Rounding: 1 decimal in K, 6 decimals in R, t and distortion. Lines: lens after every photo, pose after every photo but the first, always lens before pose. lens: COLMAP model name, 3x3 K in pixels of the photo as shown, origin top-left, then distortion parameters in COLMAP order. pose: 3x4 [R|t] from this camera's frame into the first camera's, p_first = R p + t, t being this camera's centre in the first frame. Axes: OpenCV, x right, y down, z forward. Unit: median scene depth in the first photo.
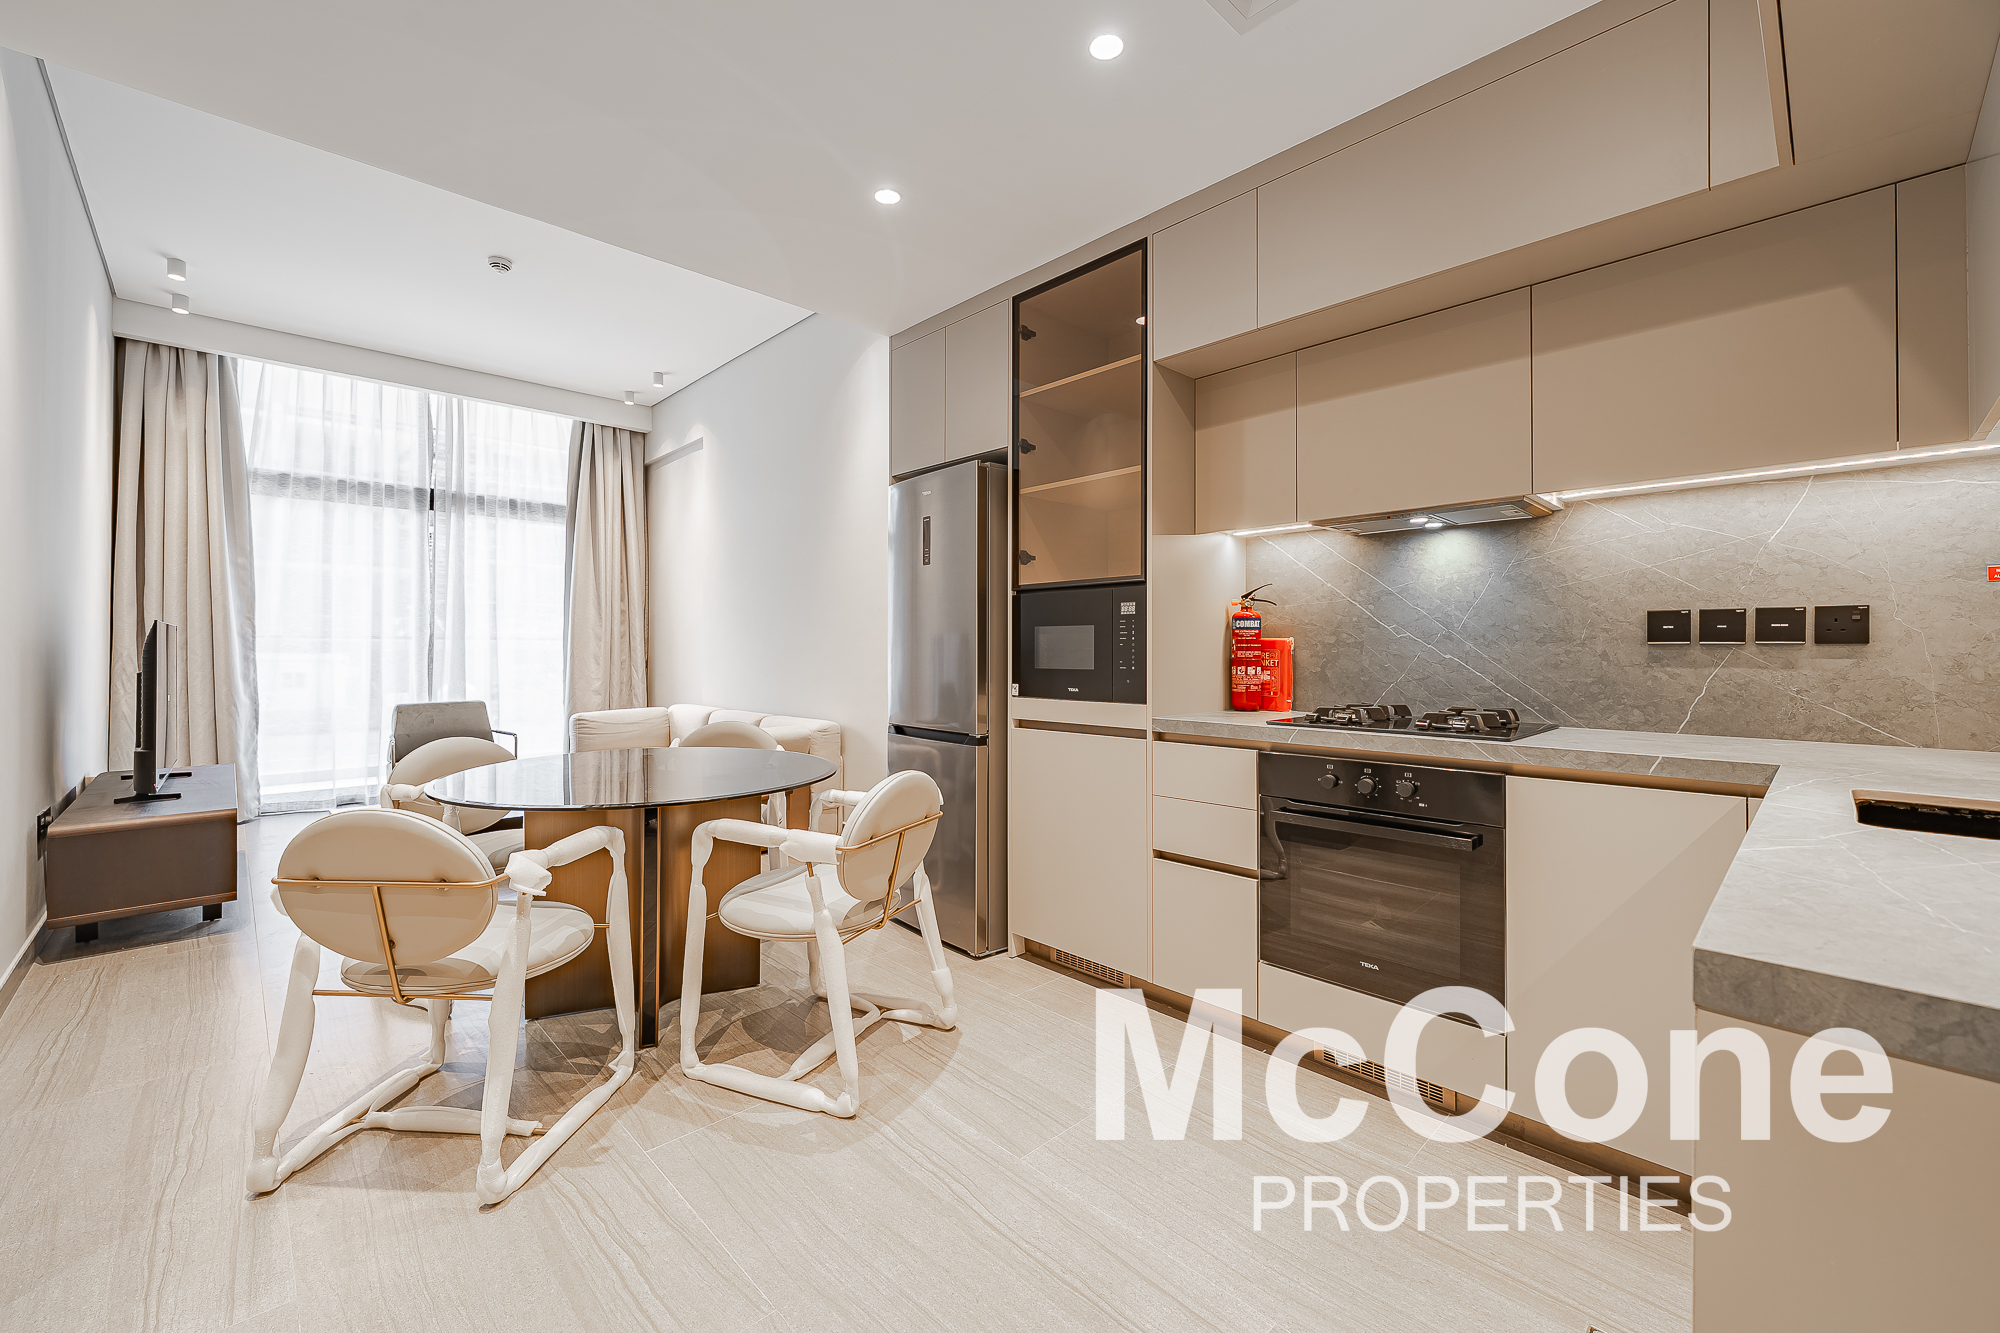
lens RADIAL K [[802.7, 0, 994.1], [0, 802.7, 650.9], [0, 0, 1]] dist [-0.000839, -0.000485]
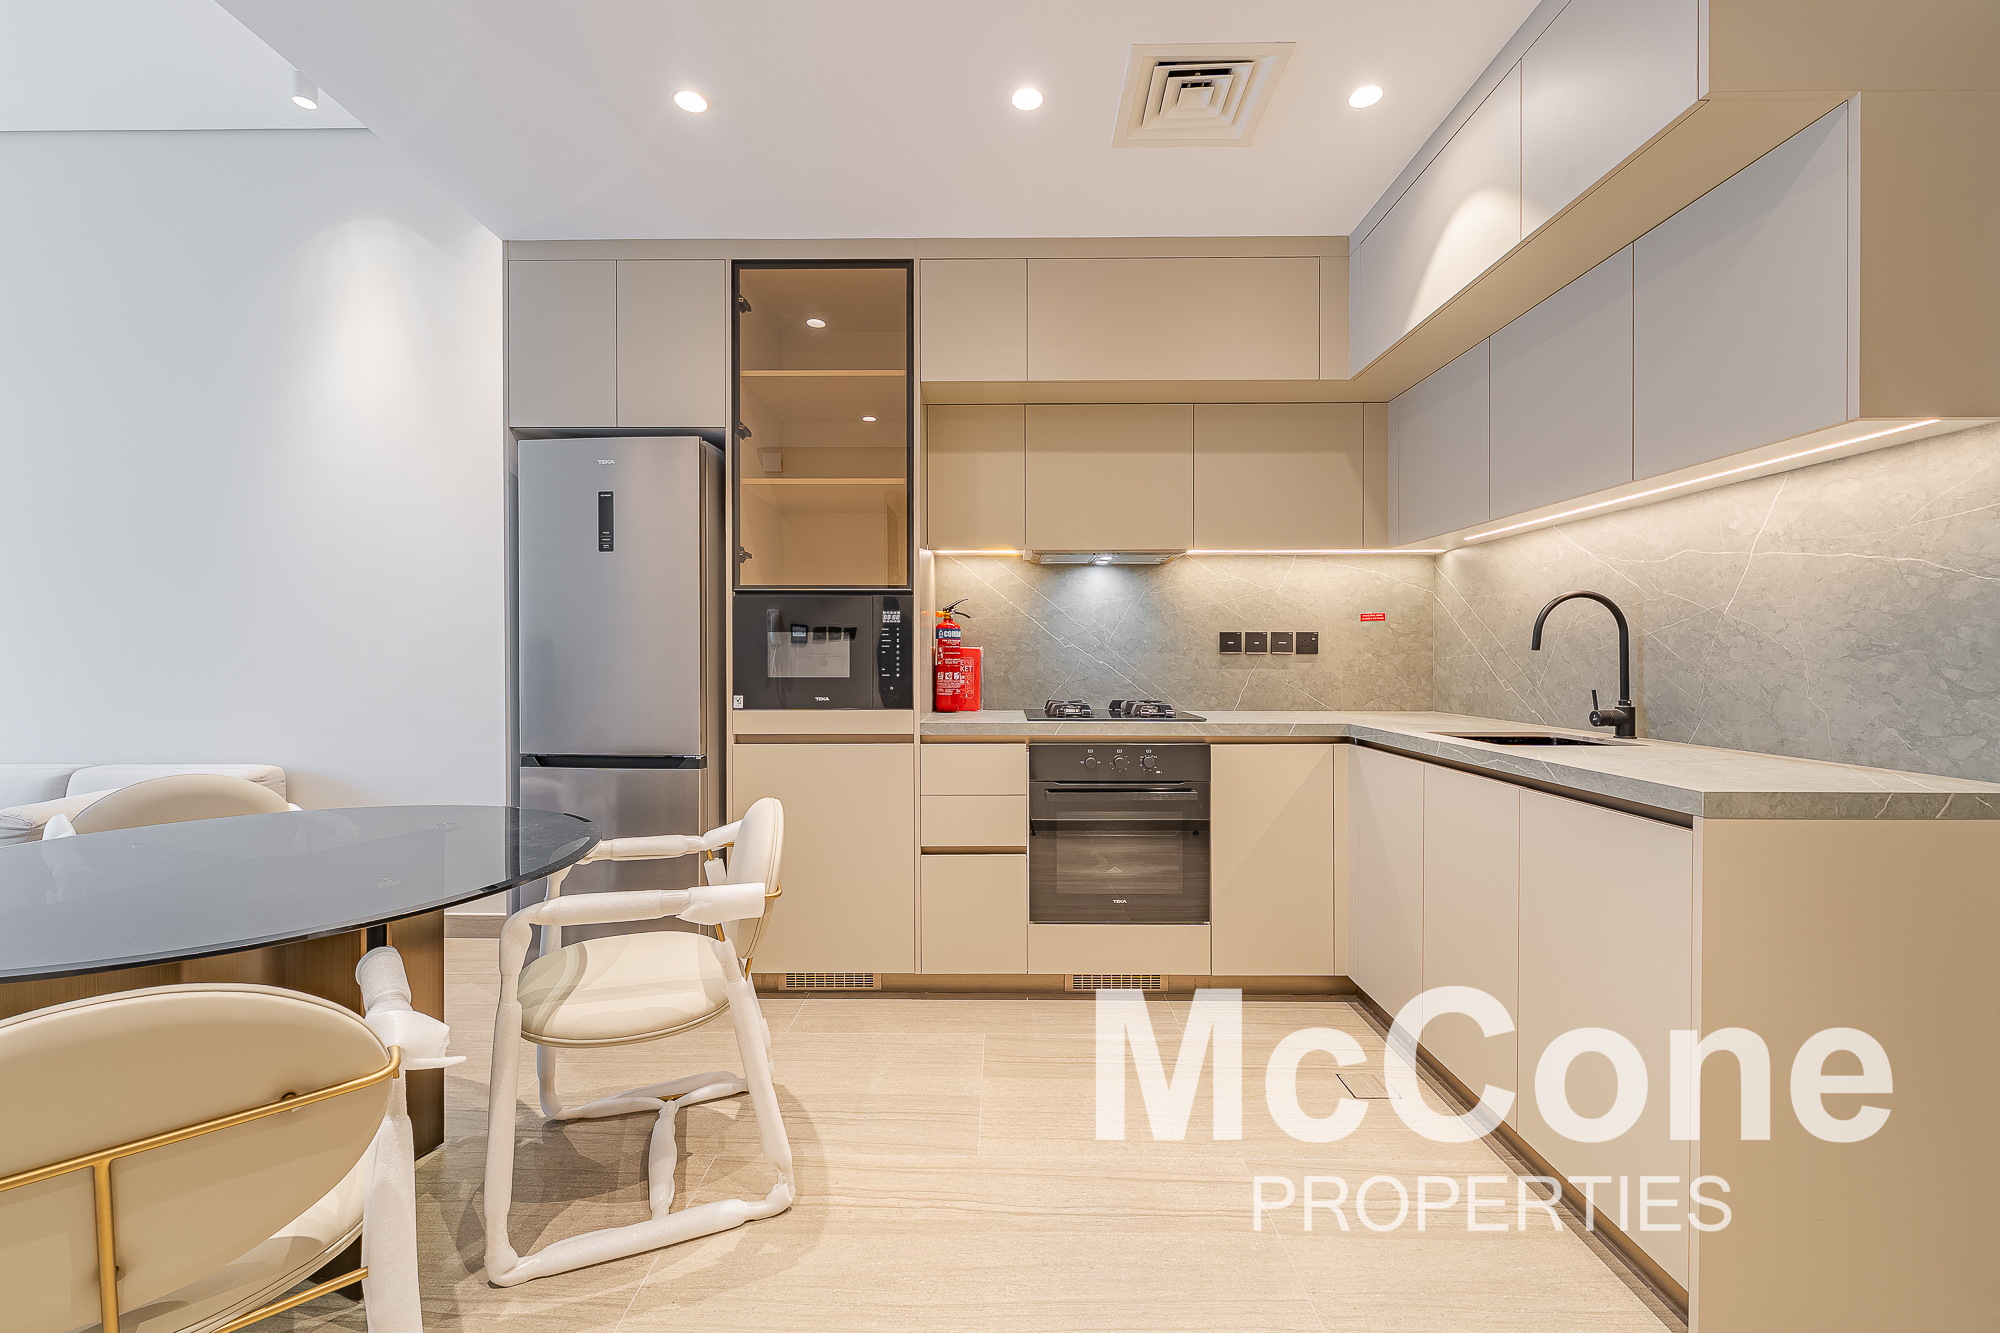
lens RADIAL K [[802.7, 0, 995.7], [0, 802.7, 668.5], [0, 0, 1]] dist [-0.000839, -0.000485]
pose [[0.698845, -0.010636, 0.715194, -0.525636], [0.001147, 0.999905, 0.013749, -0.001526], [-0.715272, -0.008788, 0.698791, 0.213596]]
